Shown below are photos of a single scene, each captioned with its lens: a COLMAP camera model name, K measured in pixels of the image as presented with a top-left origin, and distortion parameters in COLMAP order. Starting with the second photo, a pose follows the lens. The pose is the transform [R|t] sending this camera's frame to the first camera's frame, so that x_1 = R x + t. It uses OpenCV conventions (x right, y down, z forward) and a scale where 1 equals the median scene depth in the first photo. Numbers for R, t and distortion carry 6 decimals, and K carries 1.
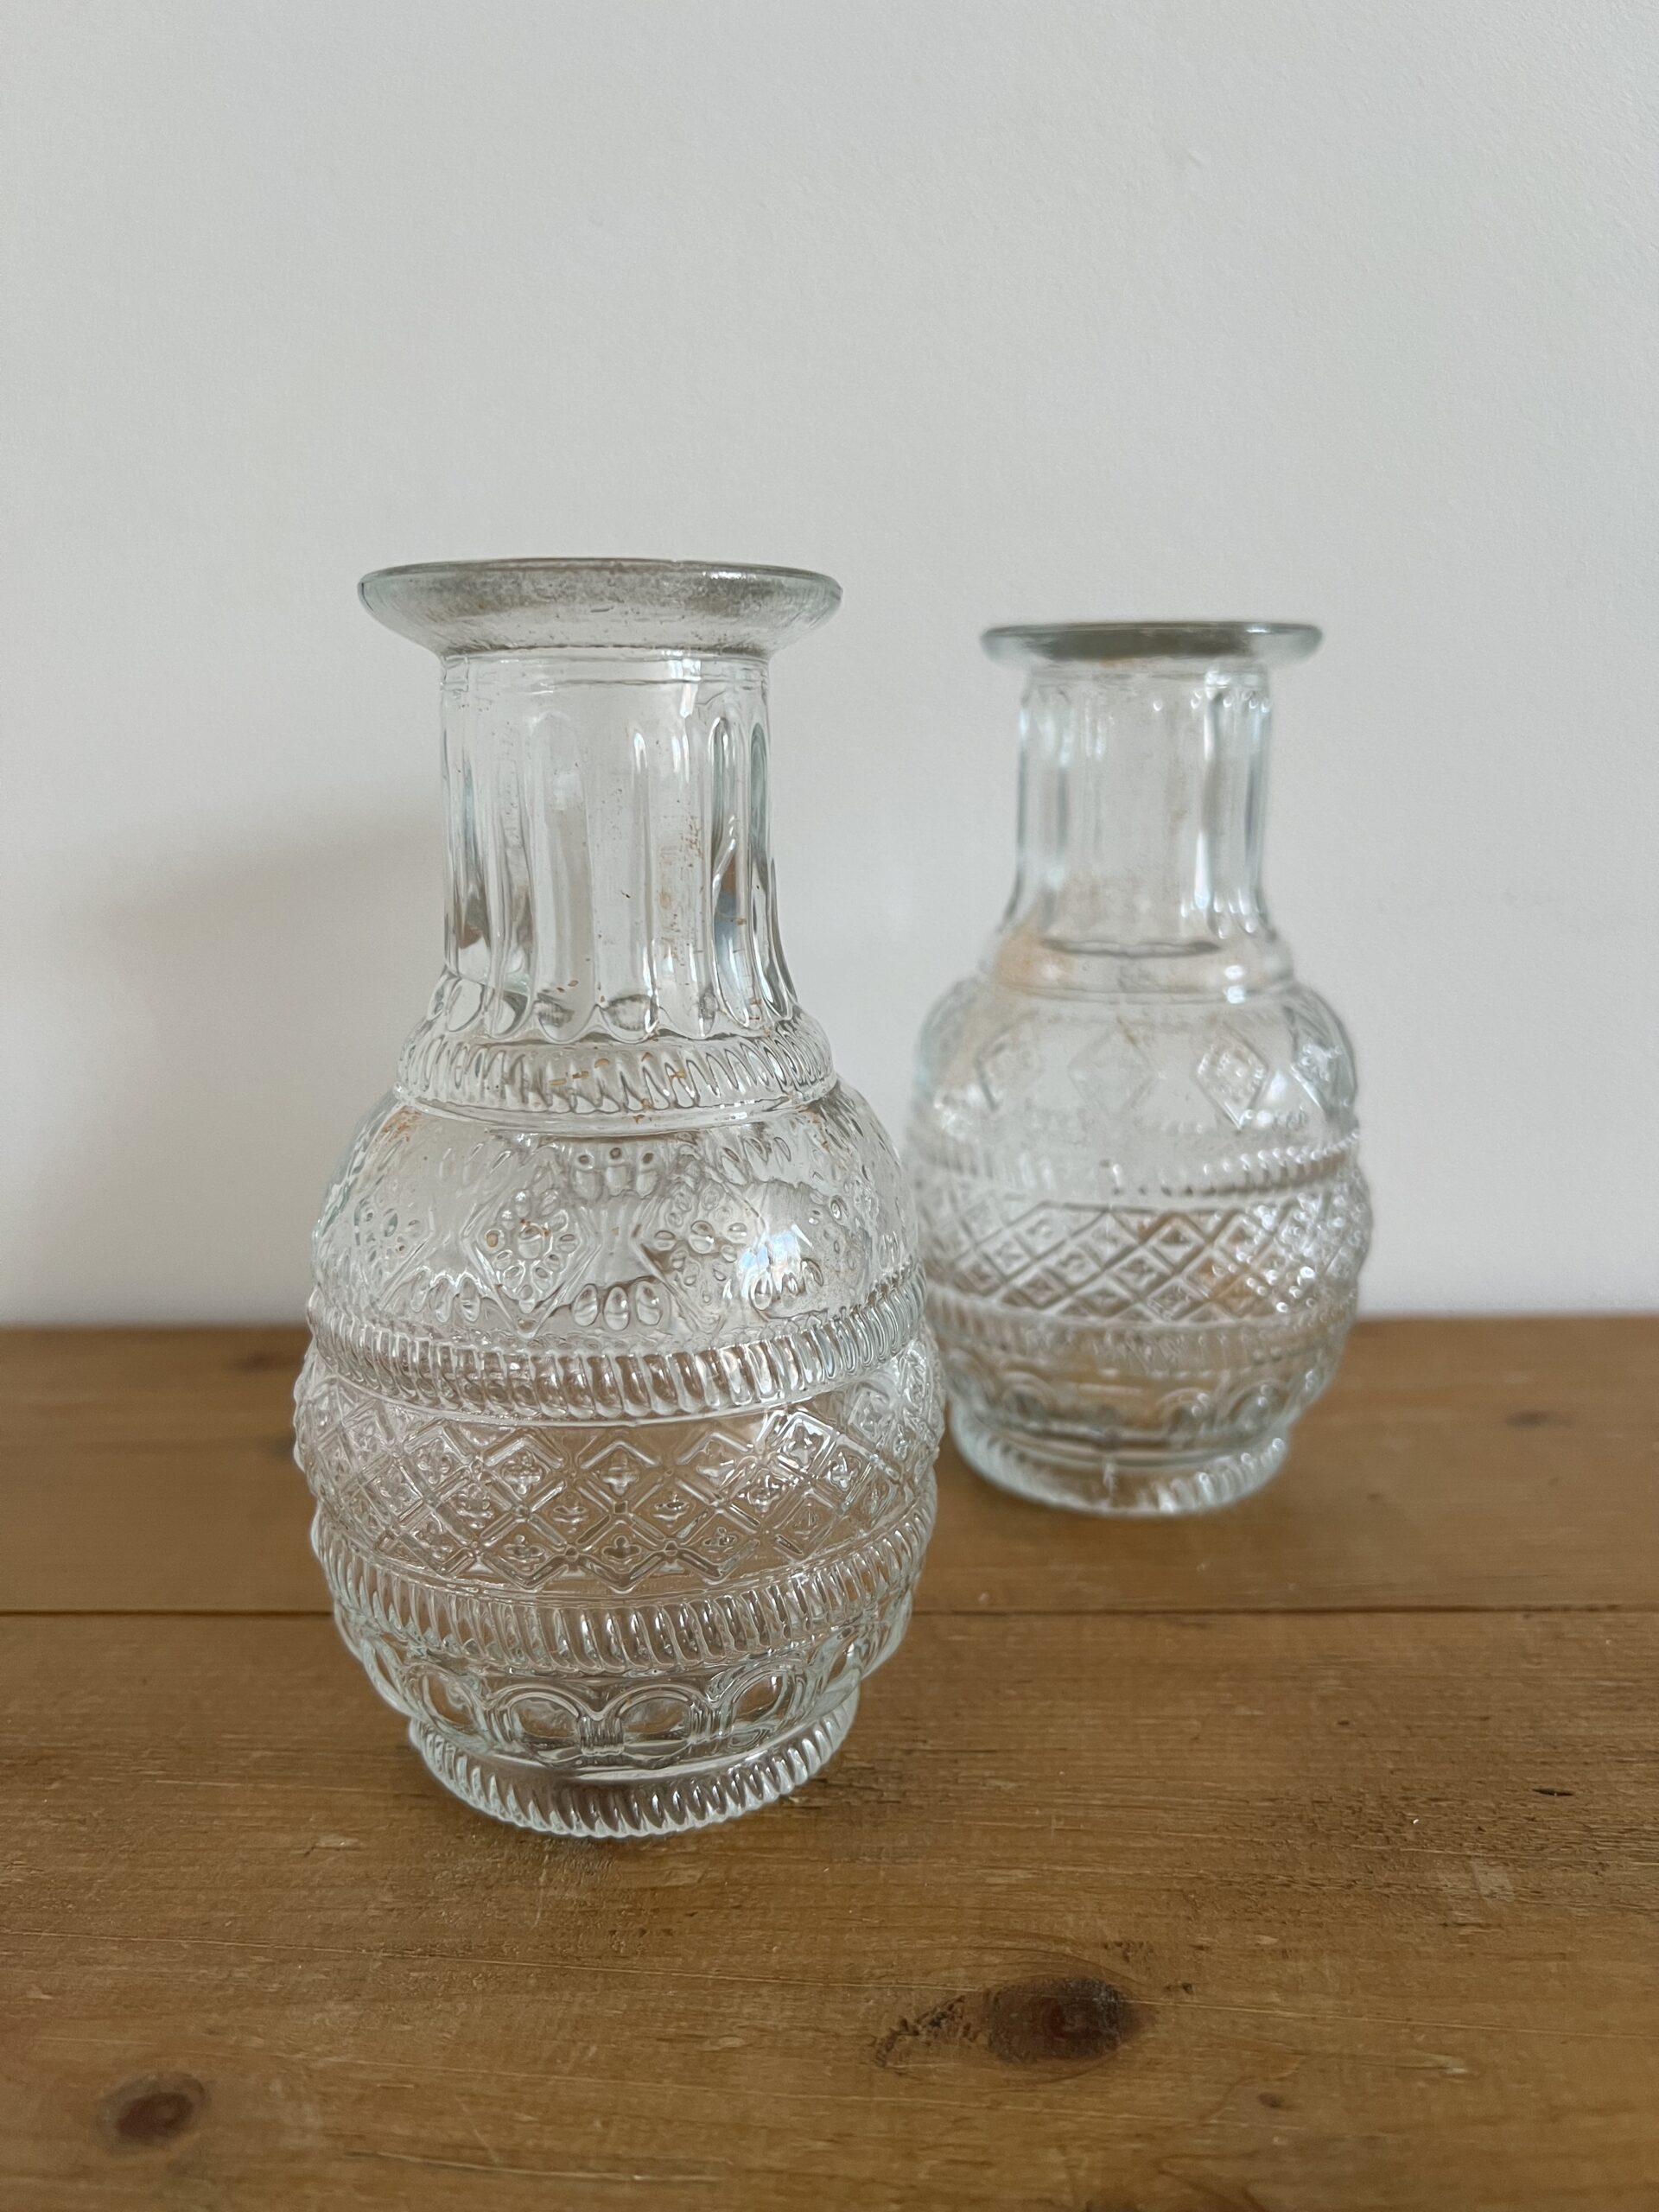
lens RADIAL K [[1718.7, 0, 828.2], [0, 1718.7, 1106.2], [0, 0, 1]] dist [-0.017440, -0.003887]
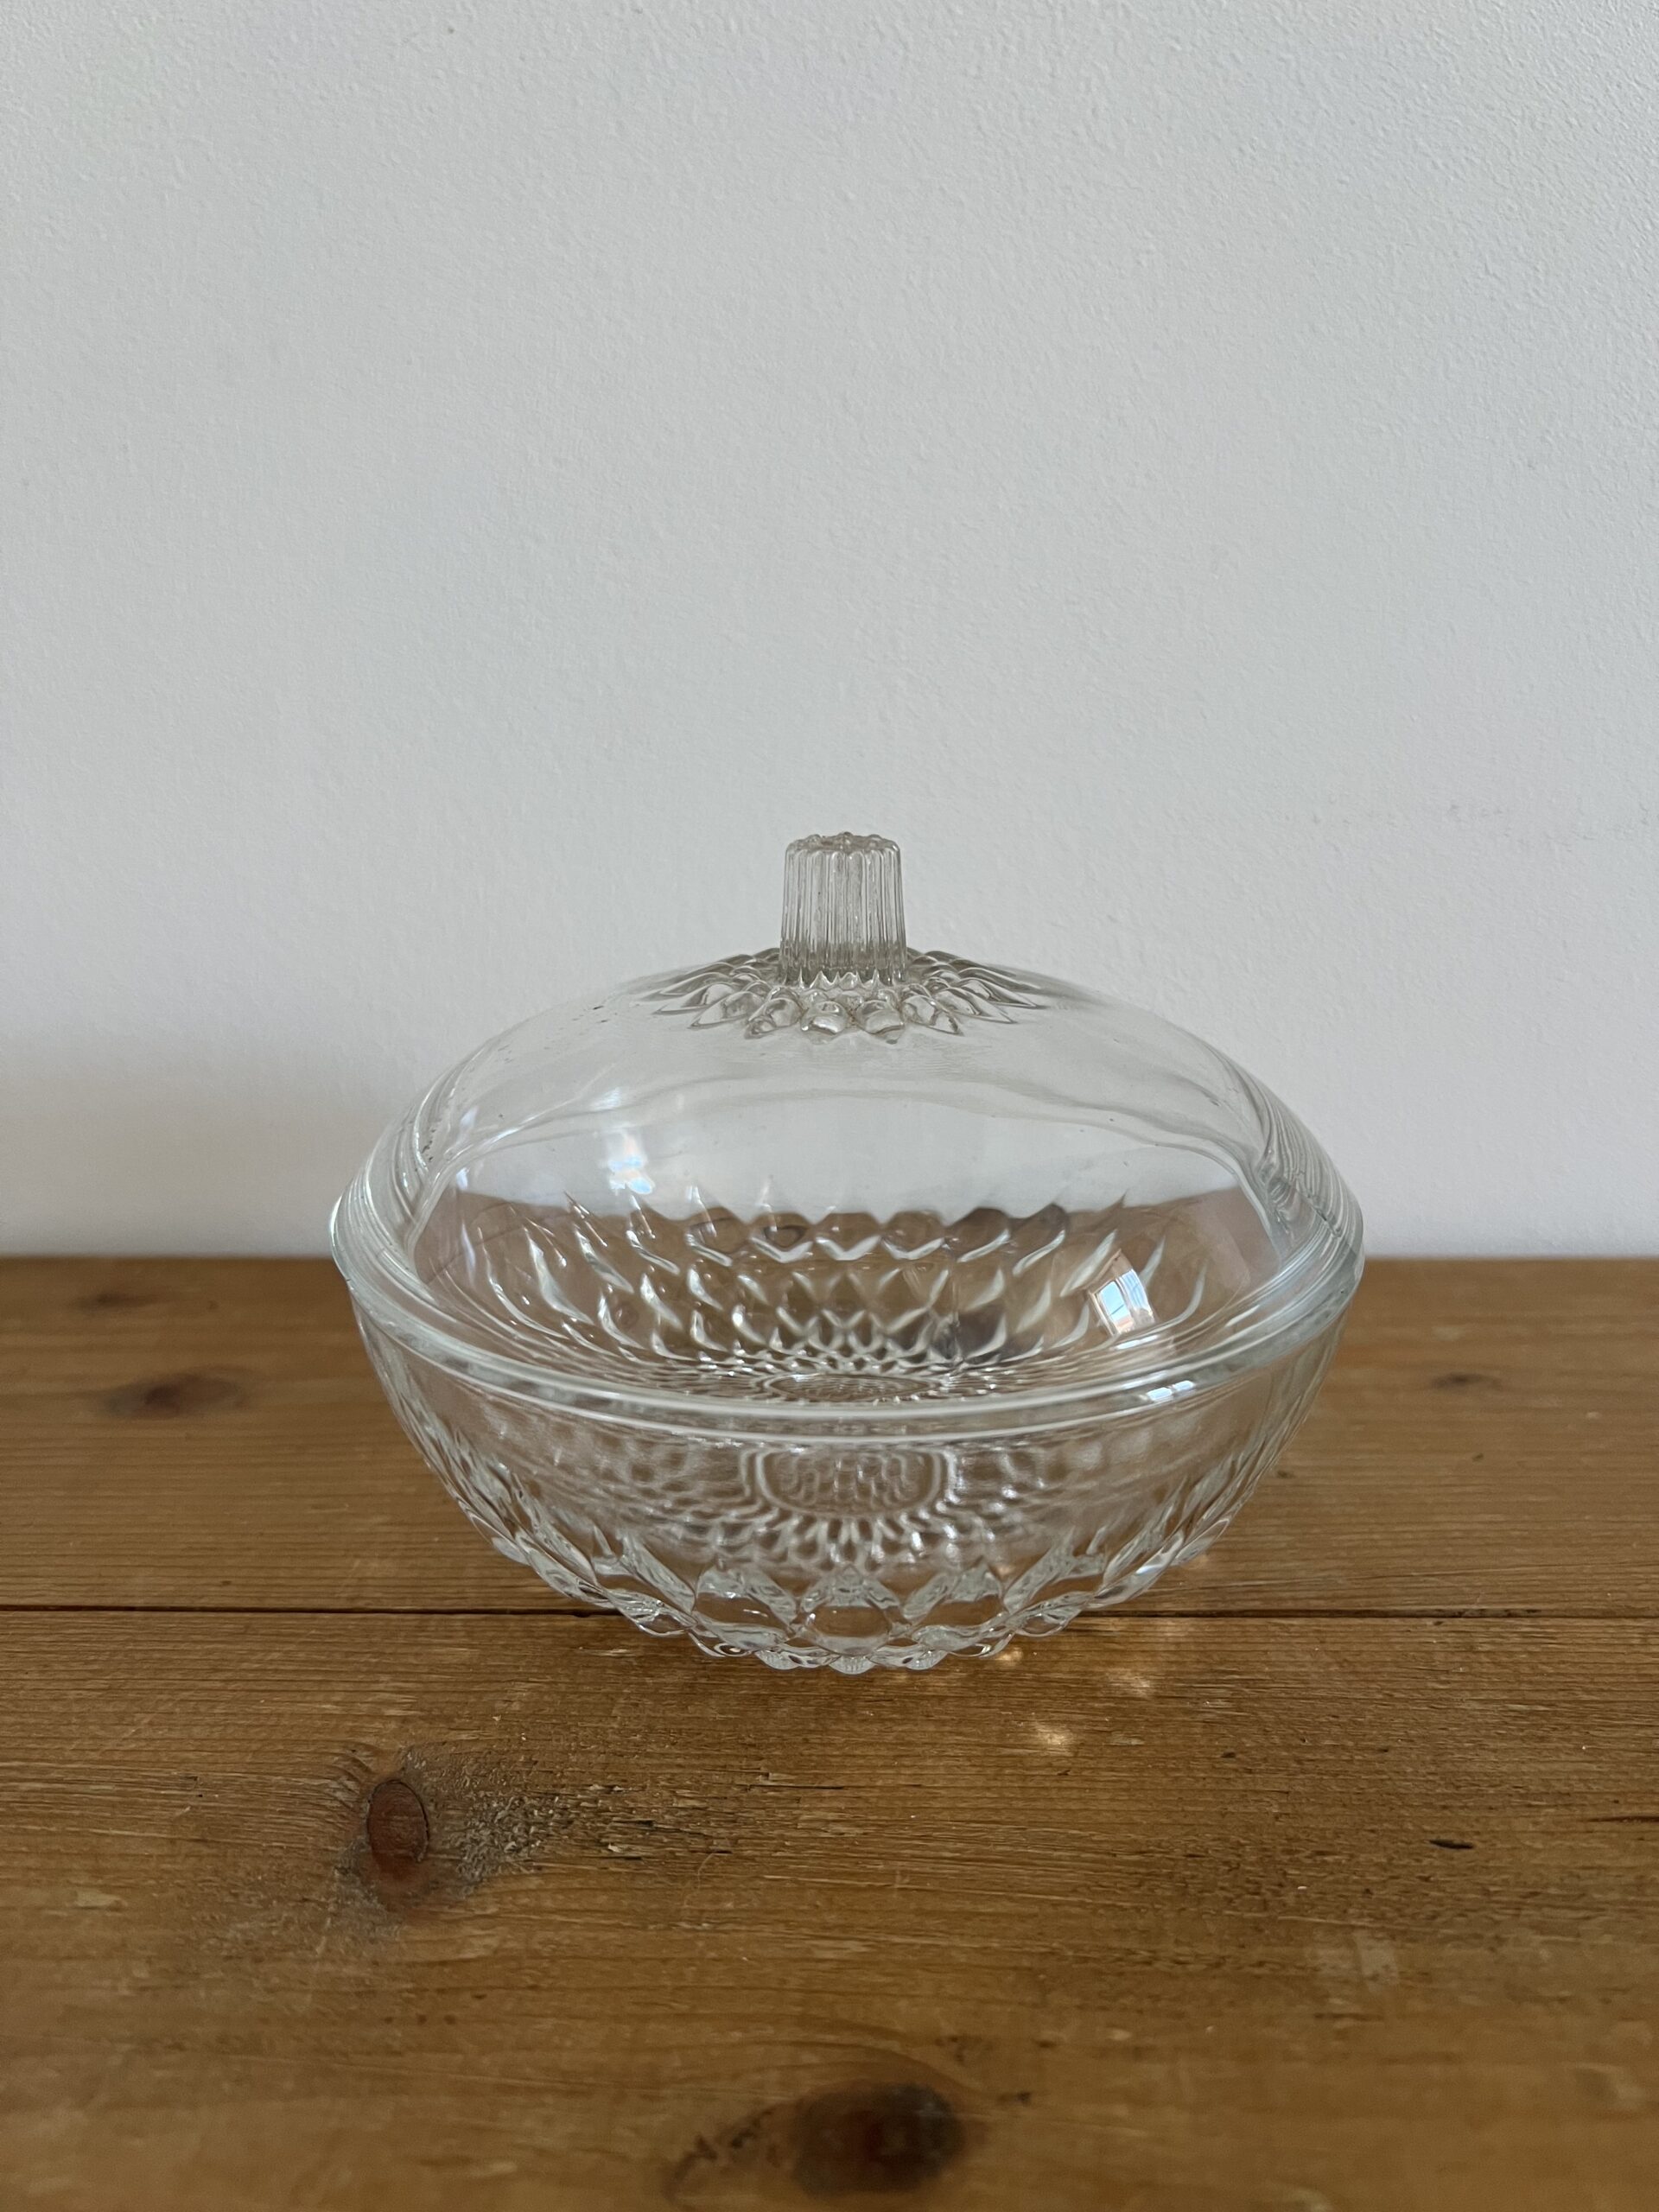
lens RADIAL K [[1725.7, 0, 823.8], [0, 1725.7, 1075.0], [0, 0, 1]] dist [-0.022855, 0.008631]
pose [[0.999829, 0.008954, 0.016150, 0.079361], [-0.009906, 0.998158, 0.059857, -0.061833], [-0.015584, -0.060007, 0.998076, 0.132552]]
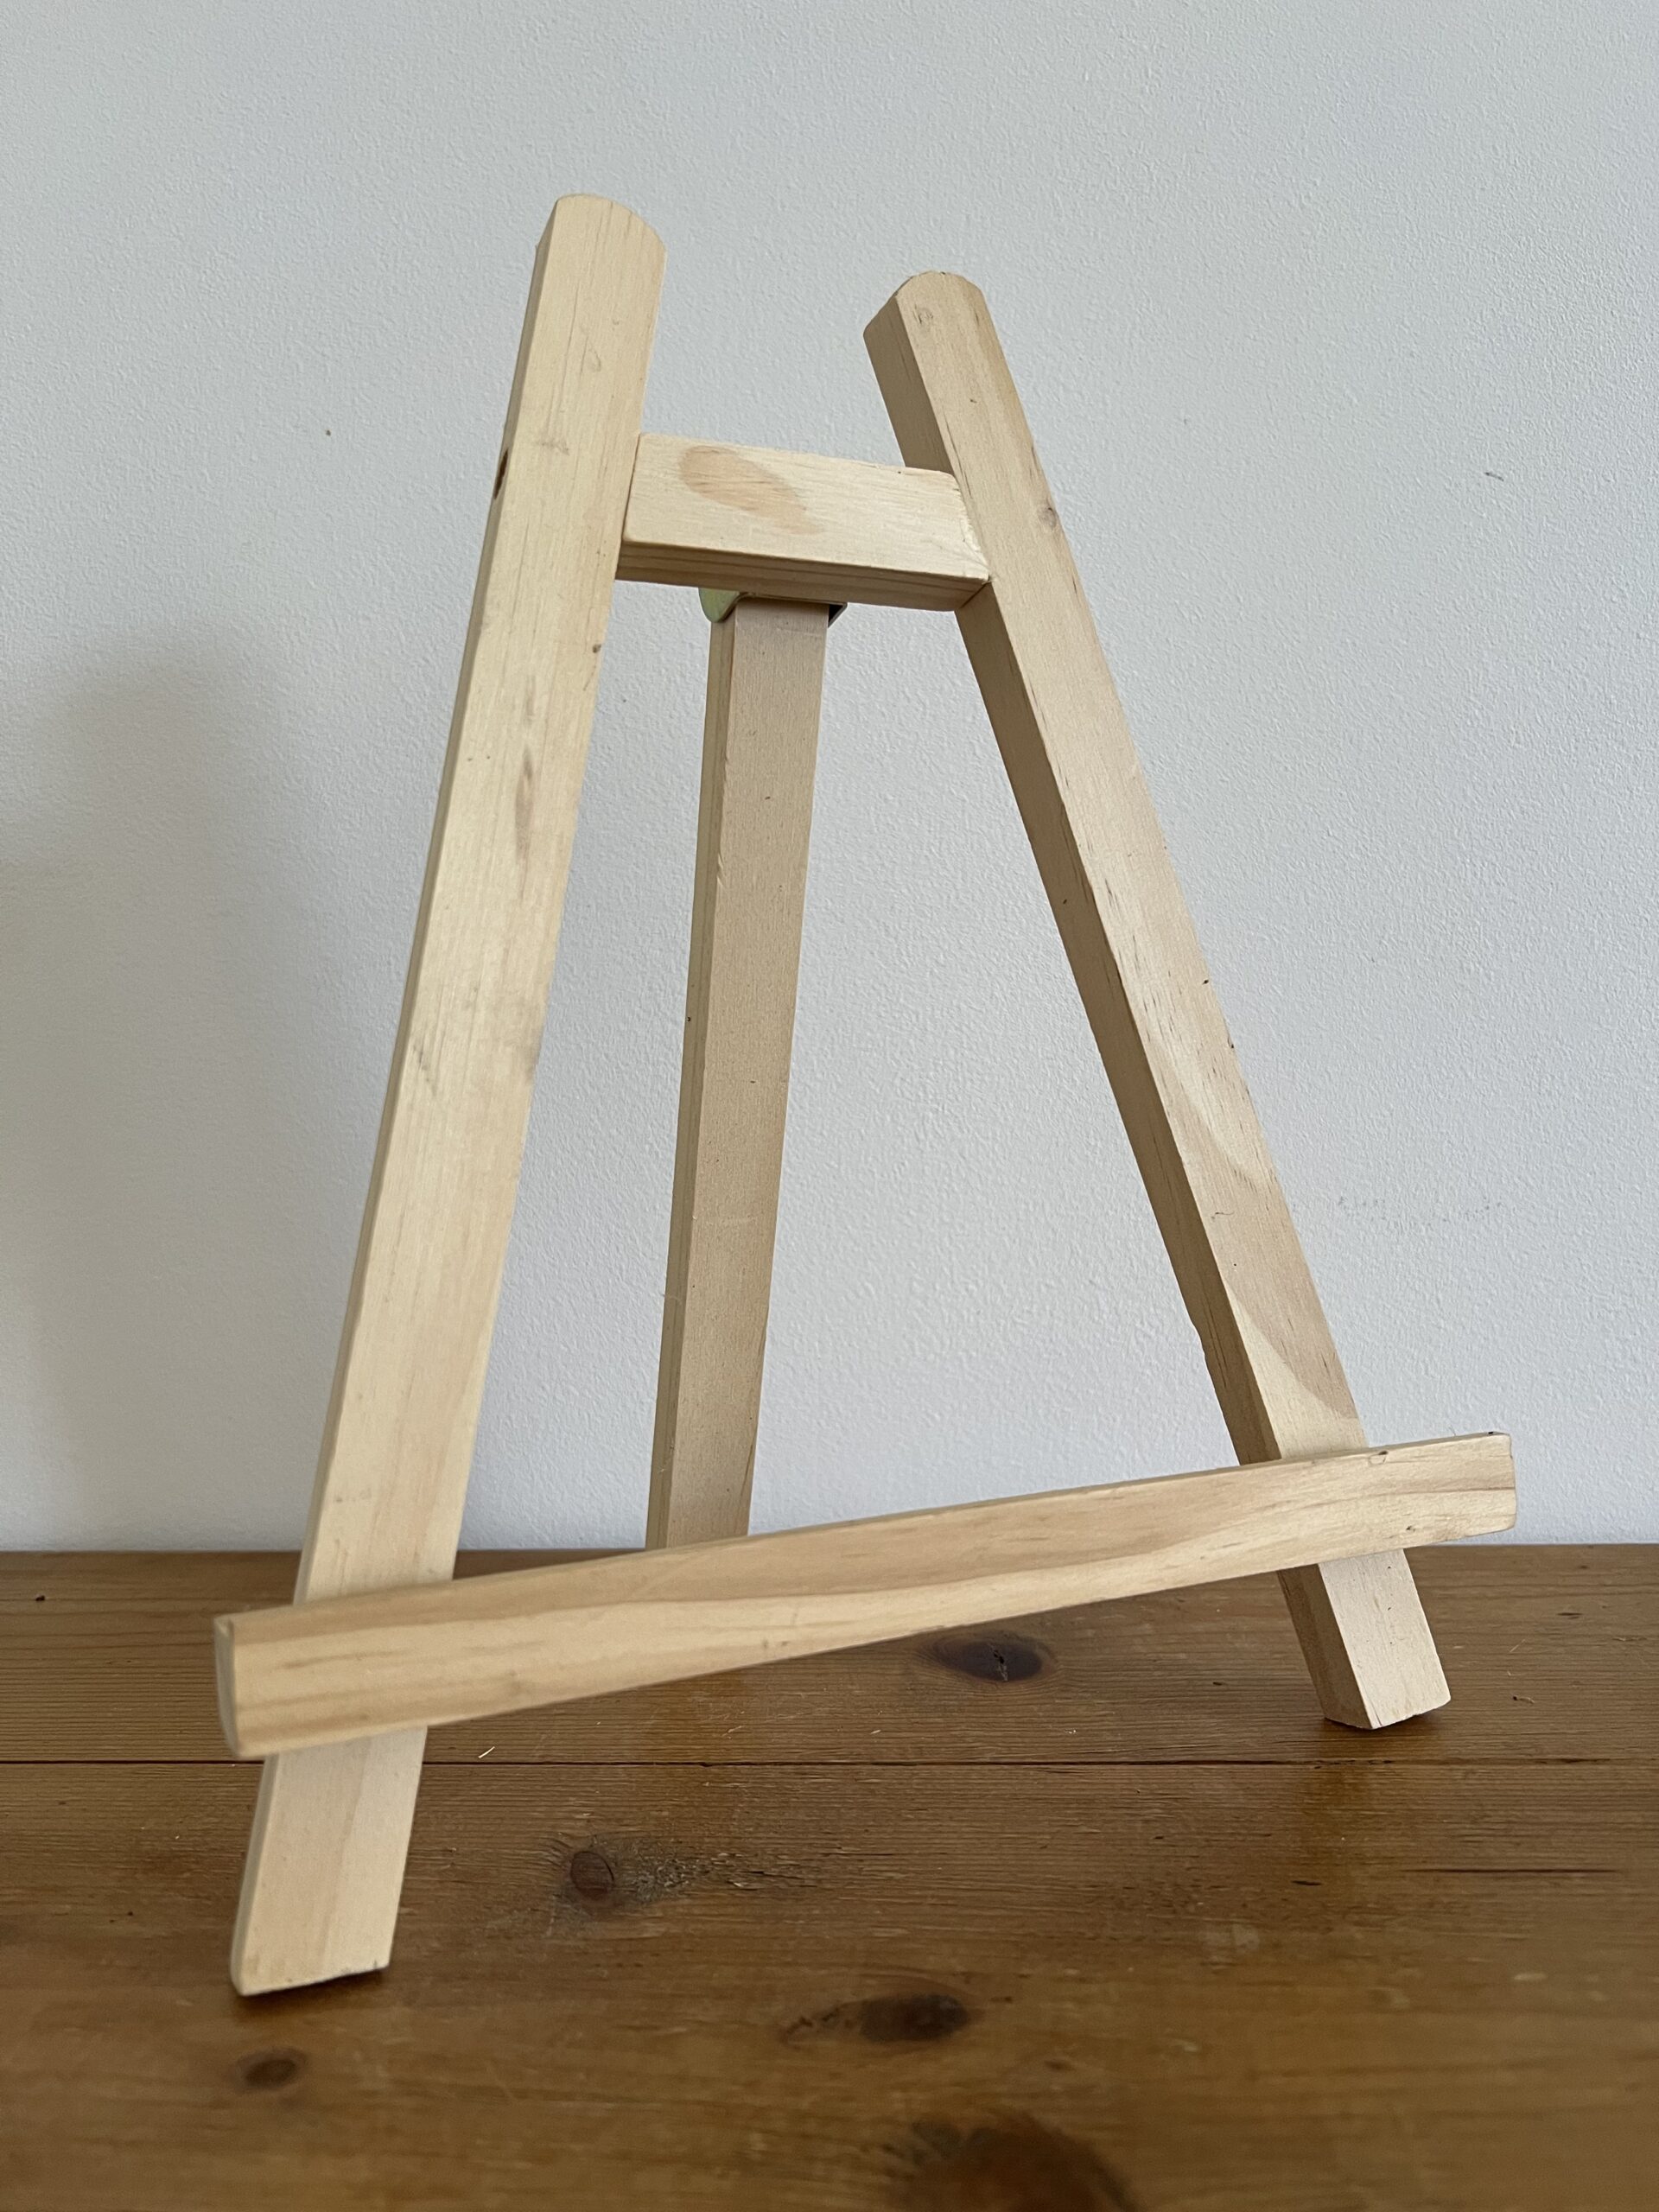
lens RADIAL K [[1675.0, 0, 822.3], [0, 1675.0, 1105.7], [0, 0, 1]] dist [-0.005524, 0.003464]
pose [[0.999841, -0.000441, -0.017805, 0.076504], [-0.002499, 0.986329, -0.164771, 0.021176], [0.017634, 0.164790, 0.986171, -0.427152]]
